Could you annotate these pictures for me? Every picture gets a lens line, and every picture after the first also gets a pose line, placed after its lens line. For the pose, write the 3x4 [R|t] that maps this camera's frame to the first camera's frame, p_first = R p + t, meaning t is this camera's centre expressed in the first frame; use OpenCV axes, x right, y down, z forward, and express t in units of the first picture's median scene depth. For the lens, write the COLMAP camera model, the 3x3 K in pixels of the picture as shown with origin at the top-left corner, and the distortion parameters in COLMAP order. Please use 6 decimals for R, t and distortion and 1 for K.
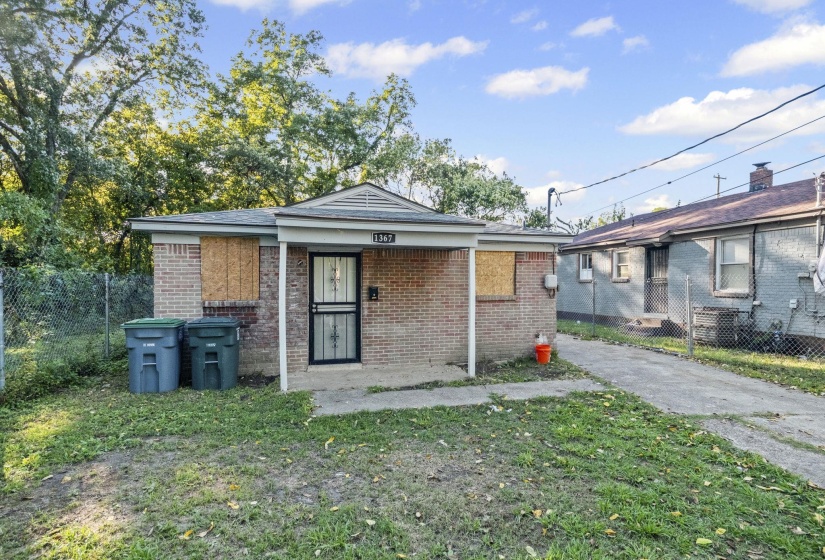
lens RADIAL K [[325.5, 0, 419.6], [0, 325.5, 274.0], [0, 0, 1]] dist [0.003006, -0.000628]
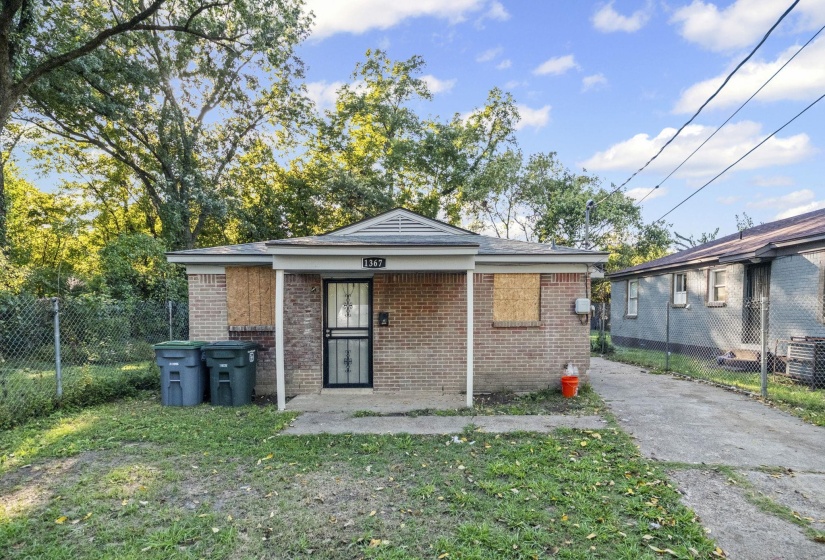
lens RADIAL K [[335.6, 0, 412.8], [0, 335.6, 304.0], [0, 0, 1]] dist [0.001587, -0.000279]
pose [[0.981622, -0.007213, -0.190700, 0.157167], [0.009680, 0.999881, 0.012008, 0.002743], [0.190590, -0.013634, 0.981575, 0.011634]]
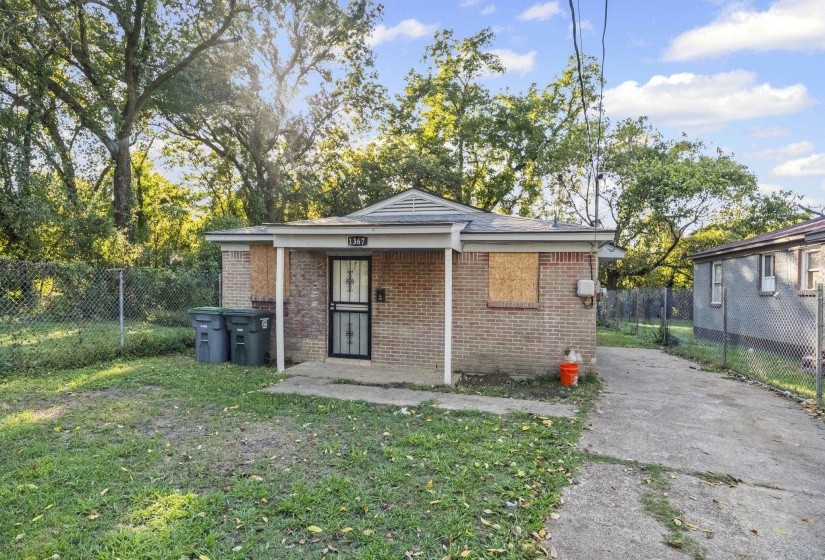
lens RADIAL K [[348.9, 0, 436.6], [0, 348.9, 280.2], [0, 0, 1]] dist [0.002729, -0.000032]
pose [[0.917551, 0.012396, -0.397424, 0.522997], [-0.014278, 0.999896, -0.001776, 0.013388], [0.397361, 0.007304, 0.917633, 0.048792]]
